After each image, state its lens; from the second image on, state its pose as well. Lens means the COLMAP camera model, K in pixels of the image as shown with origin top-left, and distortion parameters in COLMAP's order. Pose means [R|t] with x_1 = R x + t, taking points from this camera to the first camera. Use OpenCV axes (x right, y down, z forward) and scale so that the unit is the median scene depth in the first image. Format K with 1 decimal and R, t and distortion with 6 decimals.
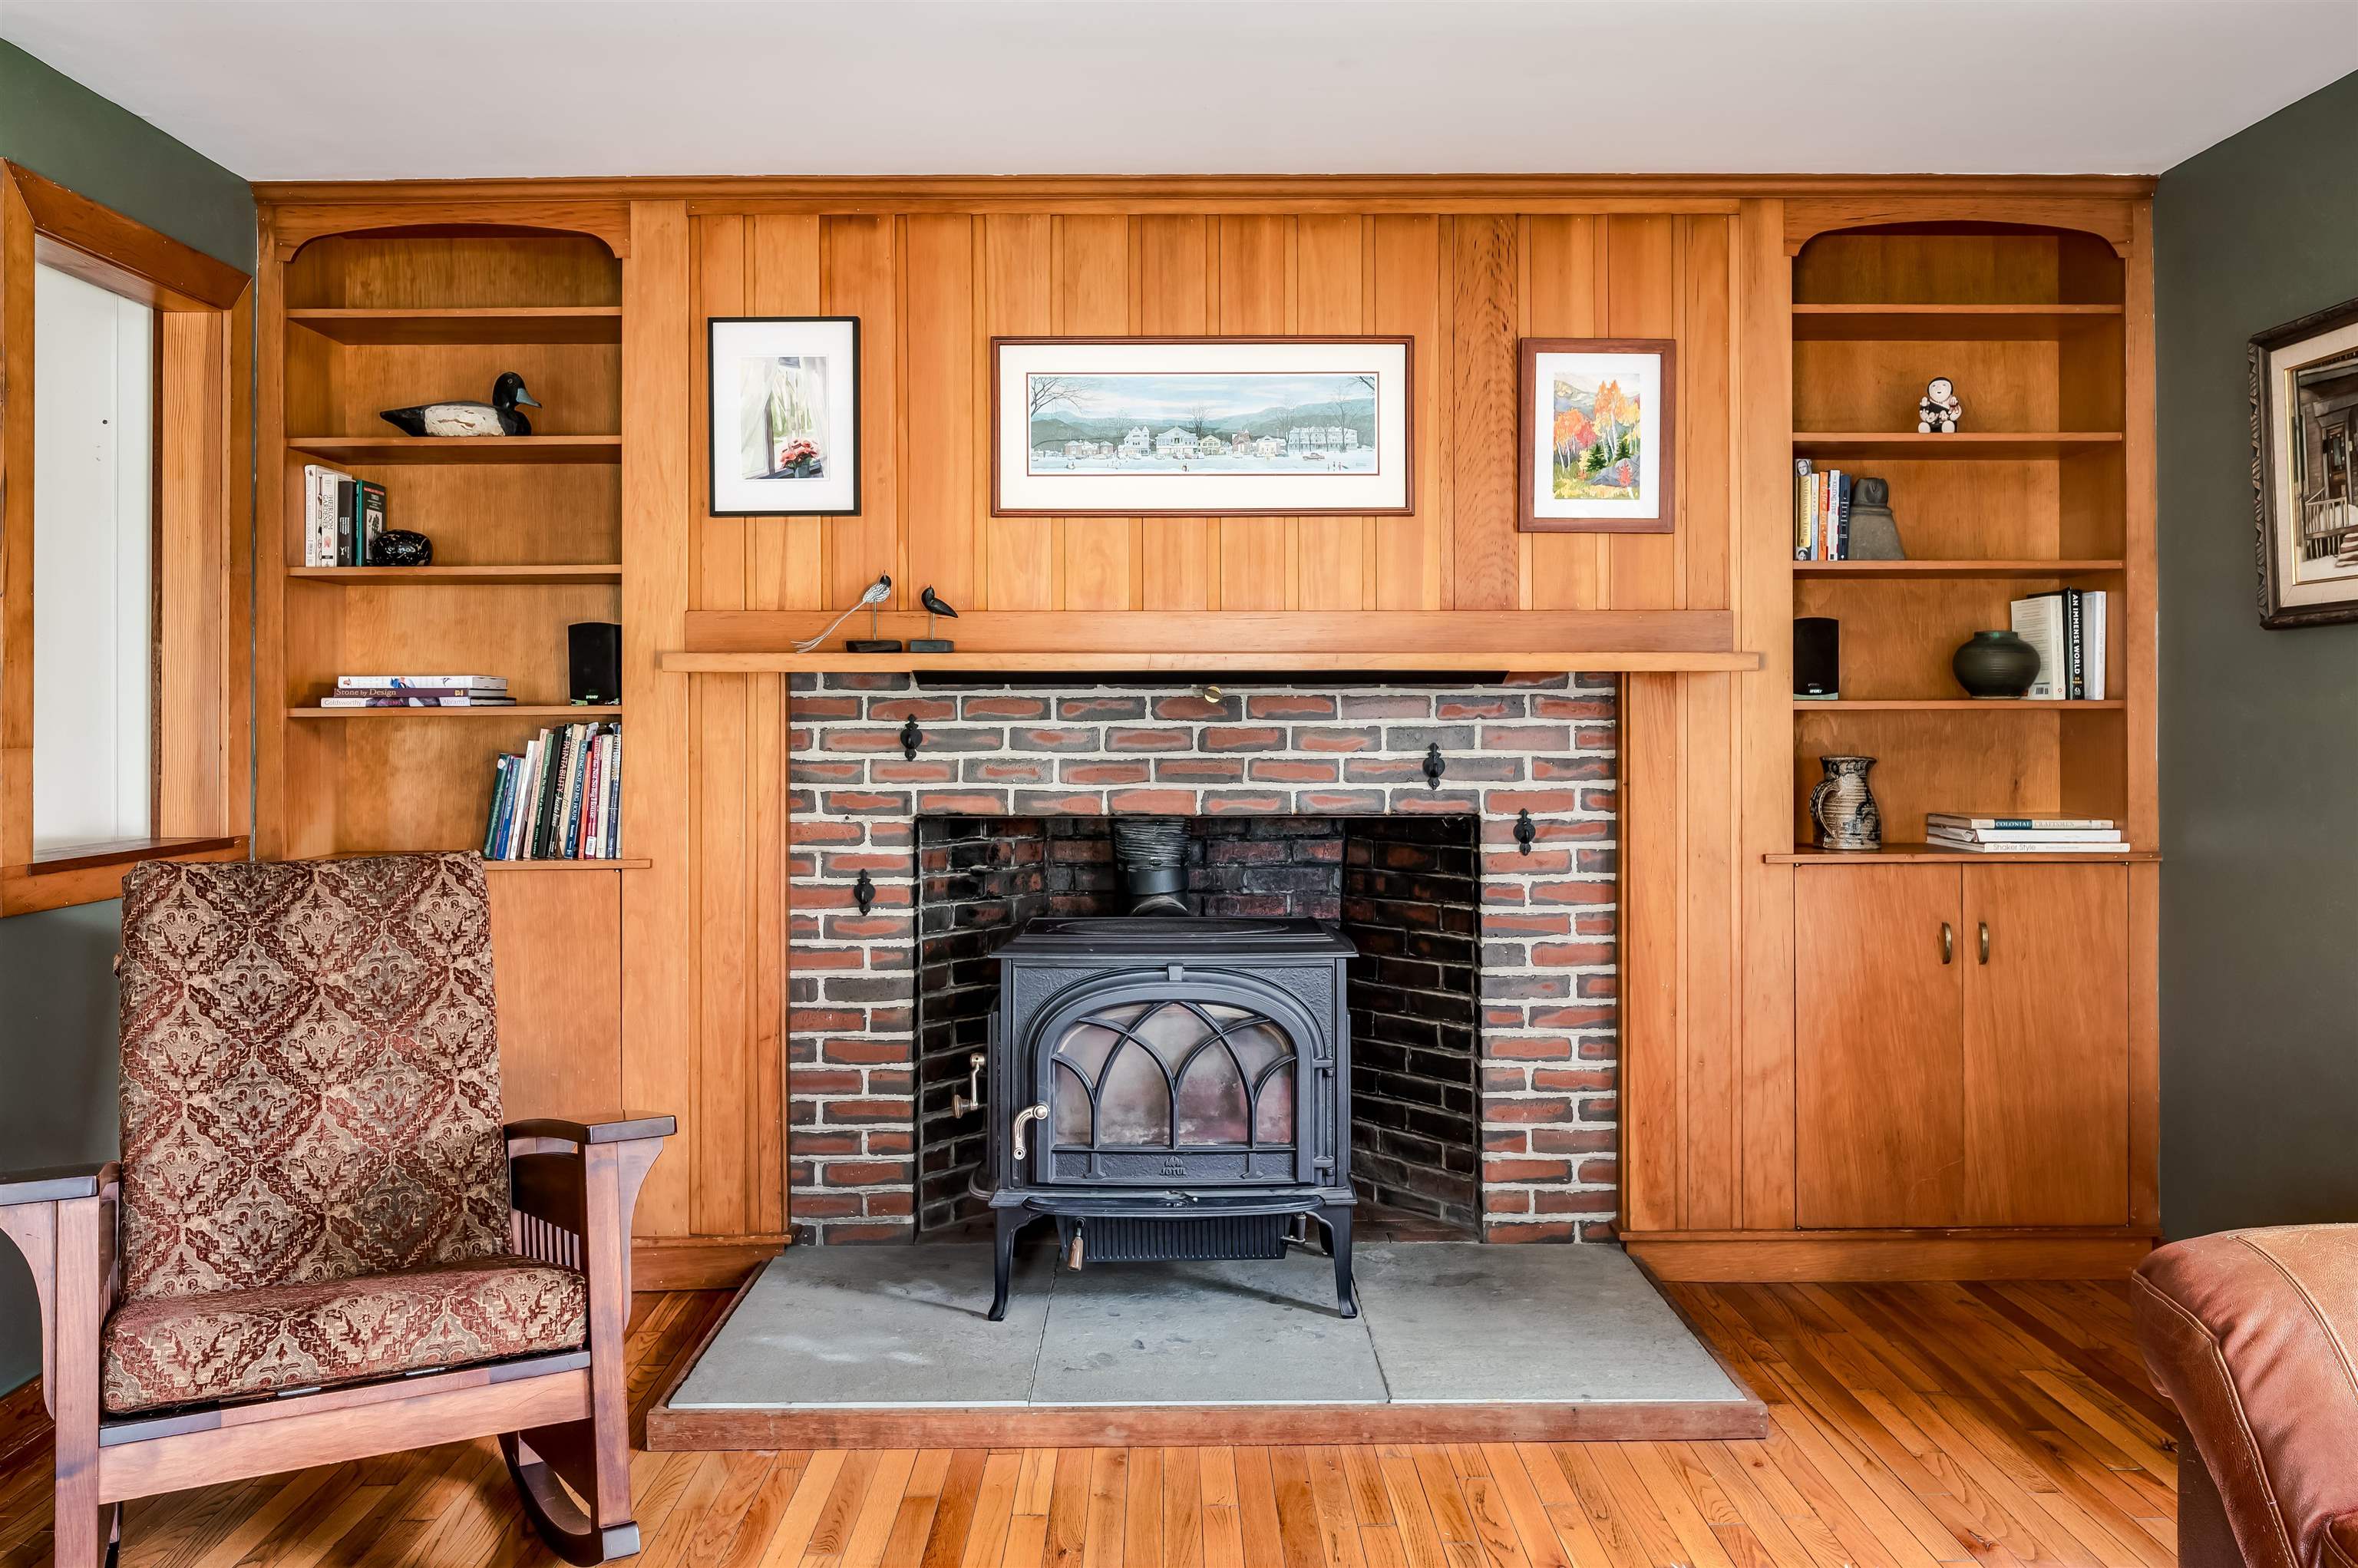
lens RADIAL K [[1844.0, 0, 1176.1], [0, 1844.0, 708.2], [0, 0, 1]] dist [-0.003097, 0.005764]
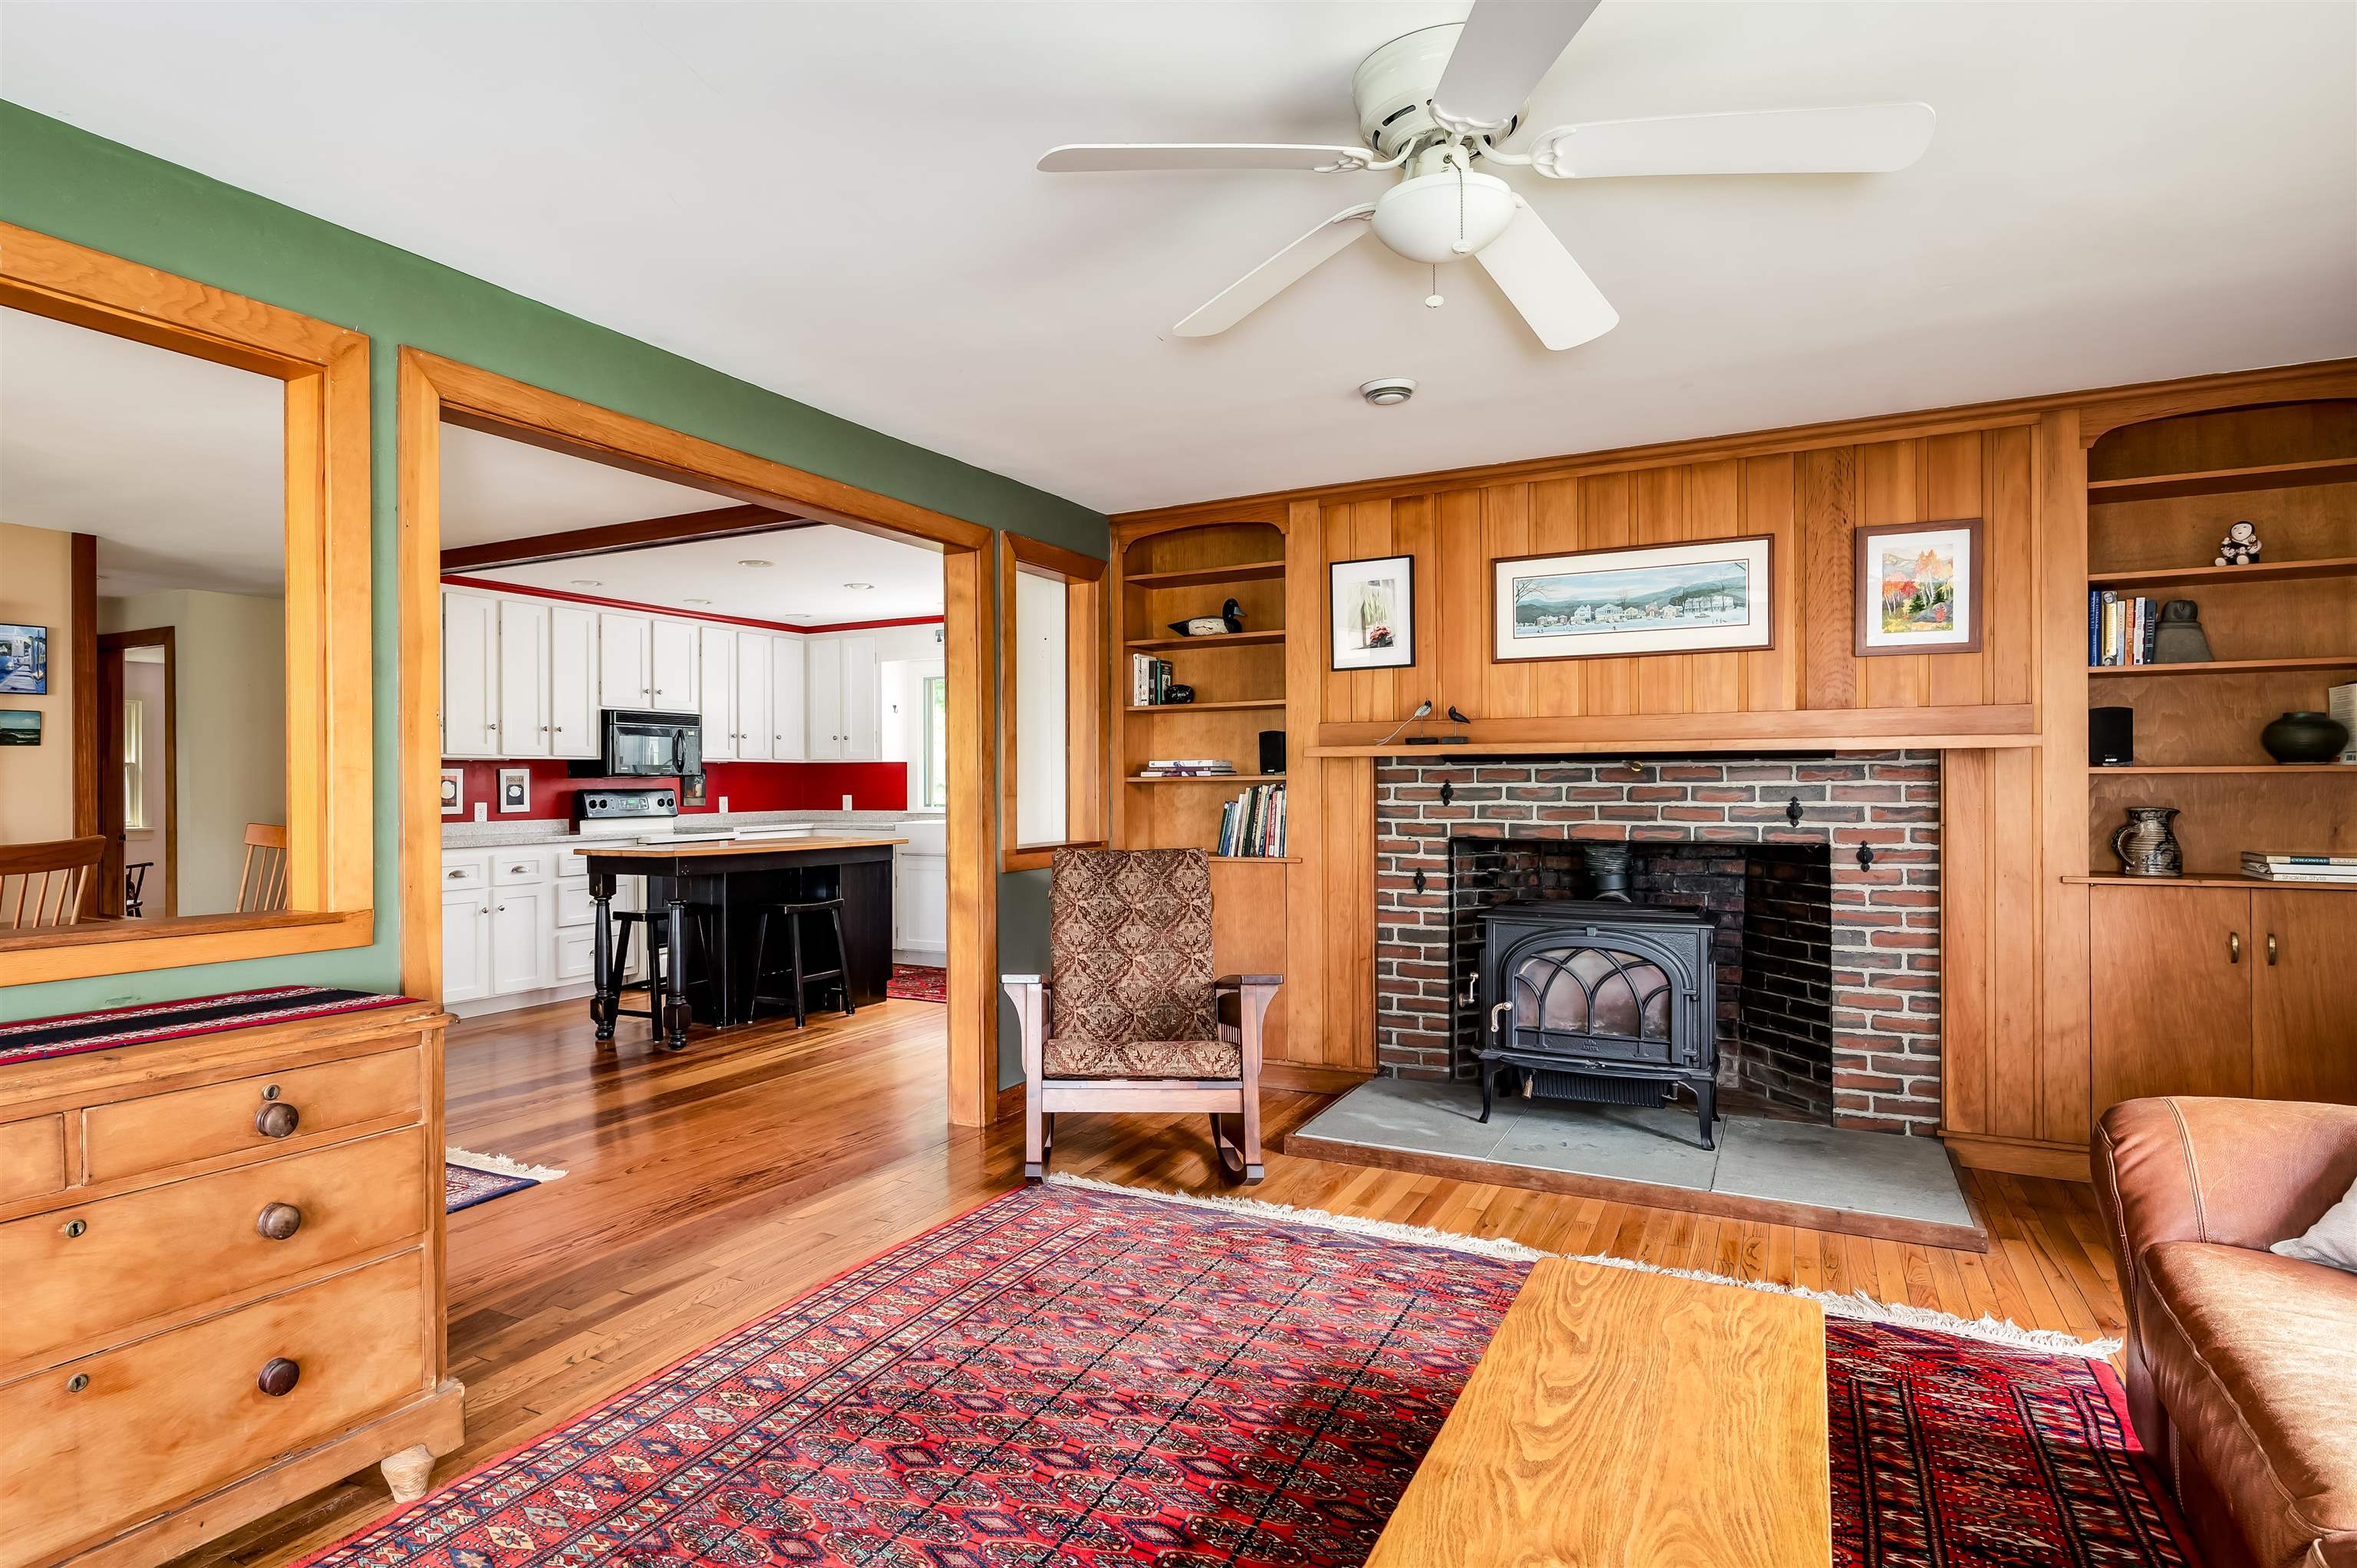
lens RADIAL K [[1276.9, 0, 1057.3], [0, 1276.9, 786.4], [0, 0, 1]] dist [-0.002437, -0.000373]
pose [[0.866183, -0.000874, -0.499726, 0.141948], [0.005670, 0.999951, 0.008079, -0.001849], [0.499694, -0.009831, 0.866146, -0.229032]]
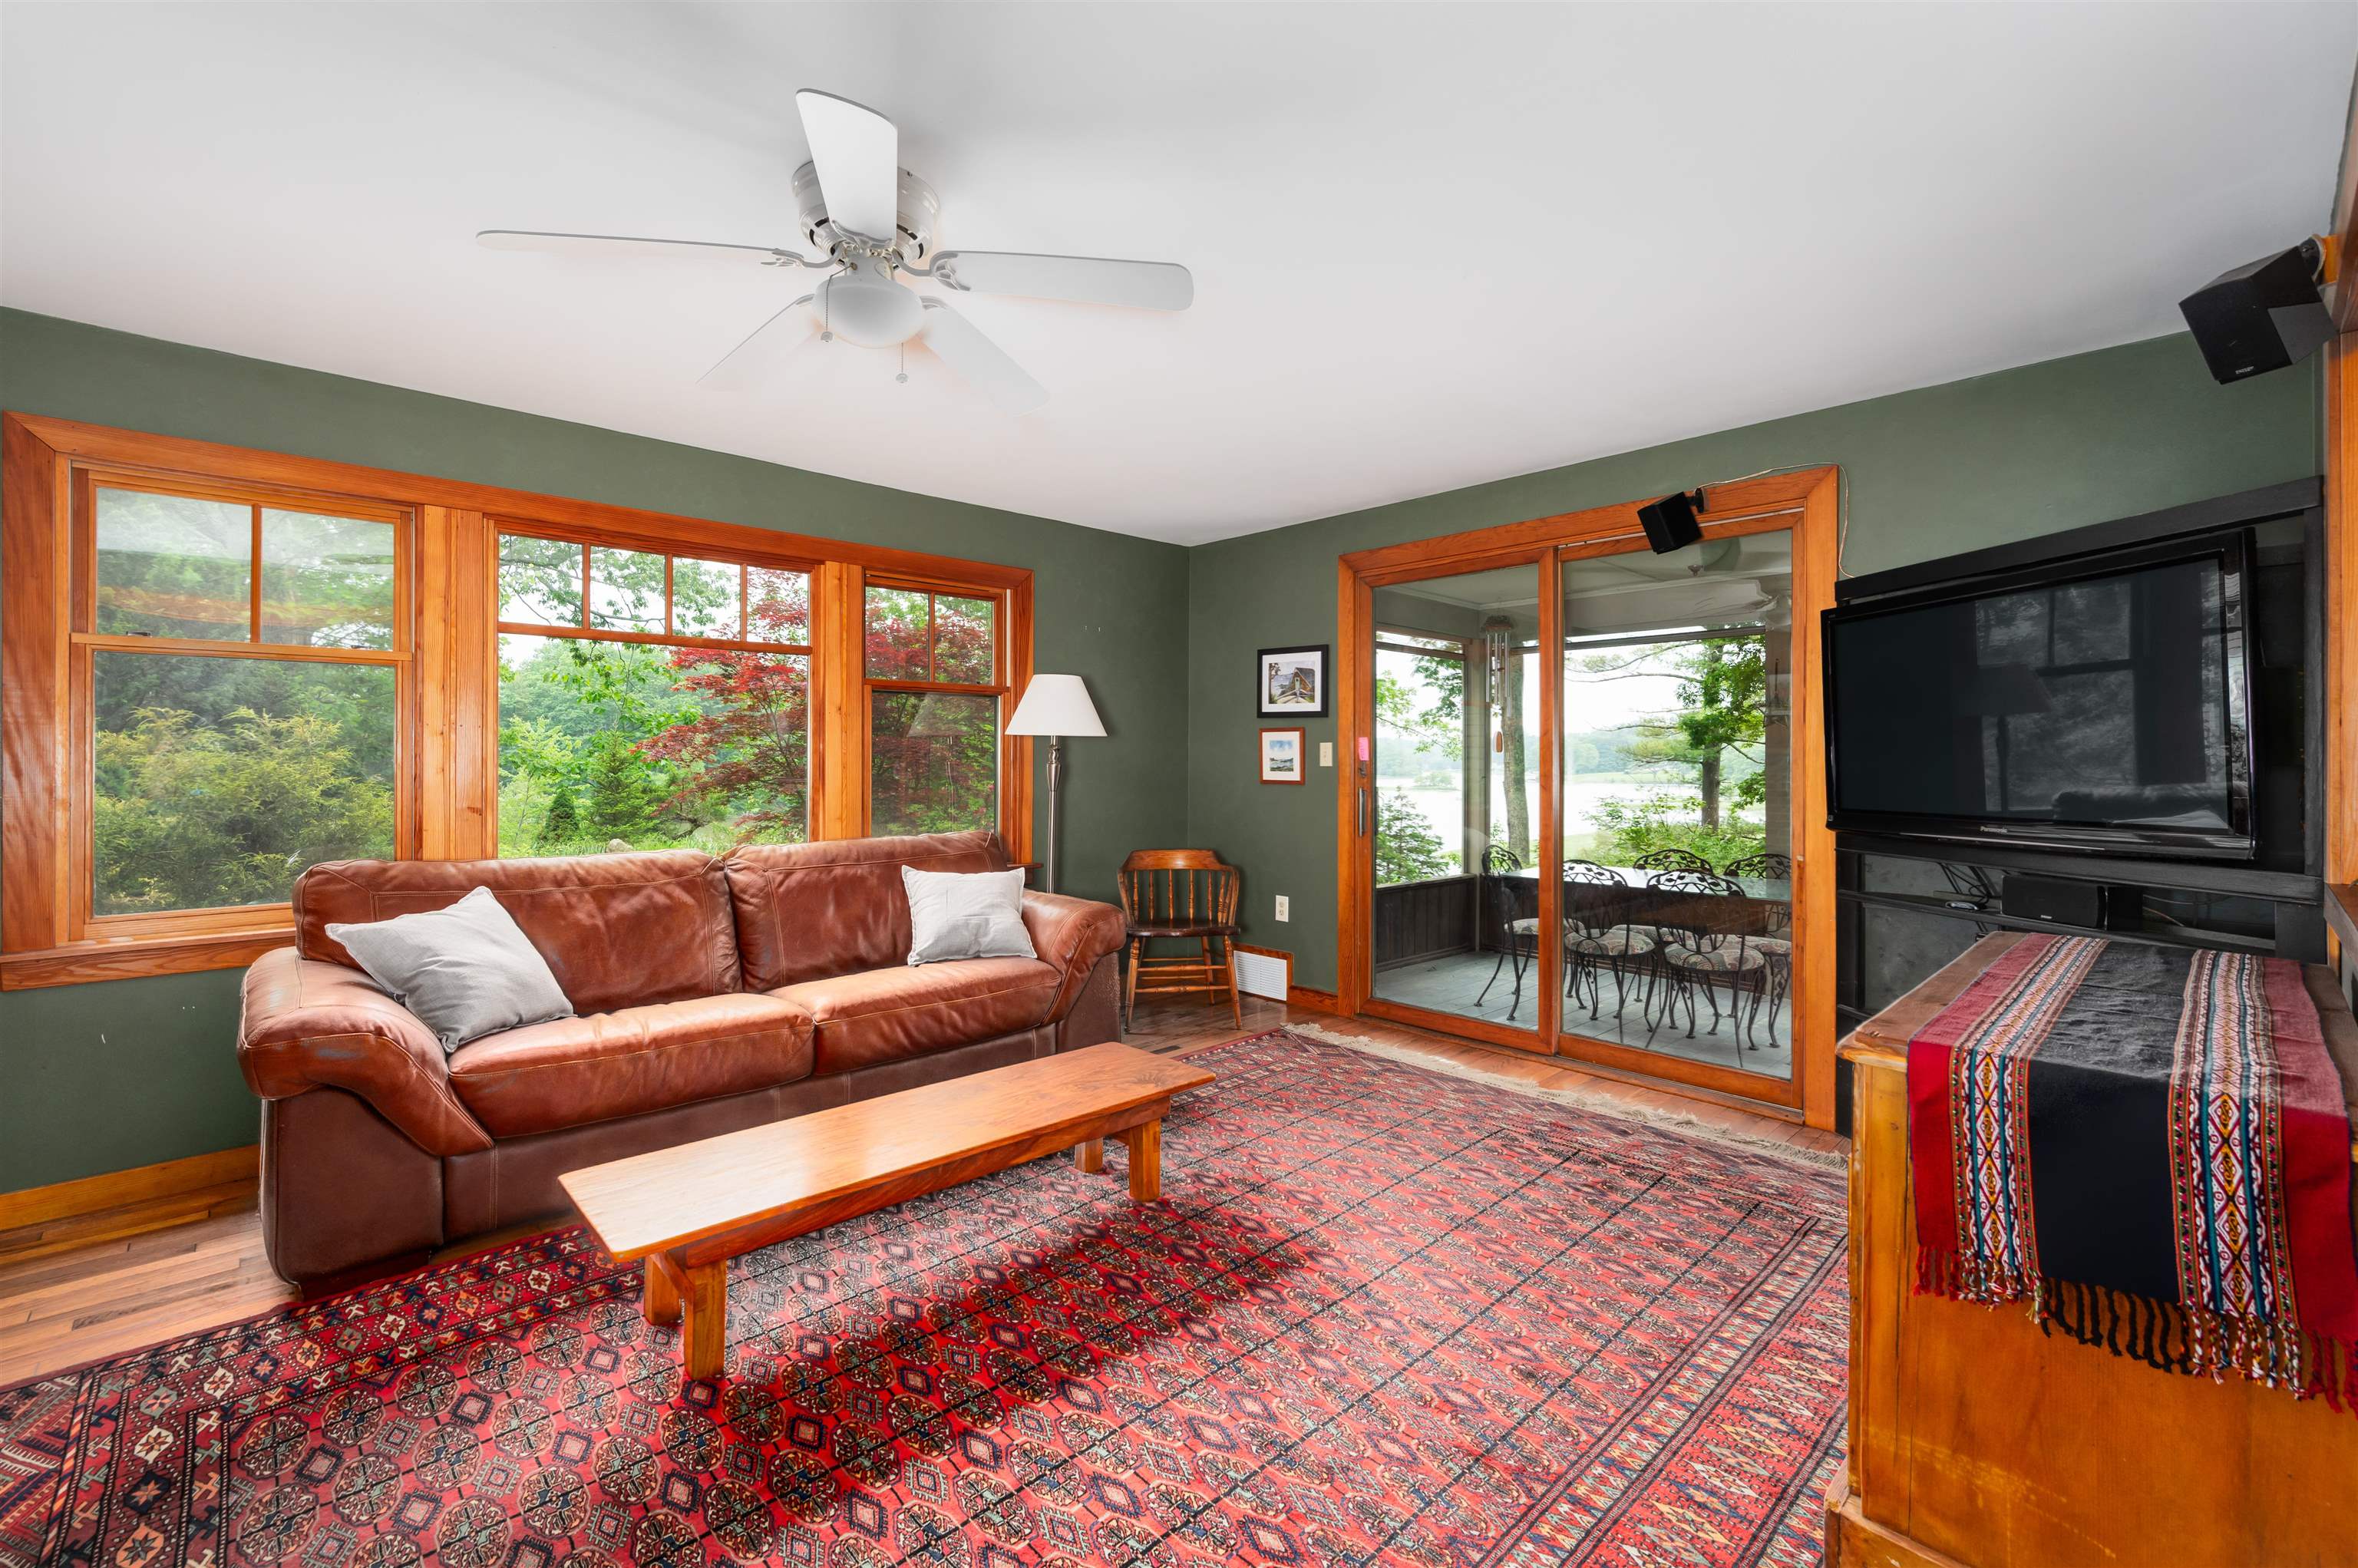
lens RADIAL K [[1005.6, 0, 1180.8], [0, 1005.6, 747.4], [0, 0, 1]] dist [0.000649, 0.000360]
pose [[-0.684651, 0.008057, 0.728826, -0.450497], [-0.005184, 0.999860, -0.015922, 0.004452], [-0.728852, -0.014679, -0.684513, 0.514394]]
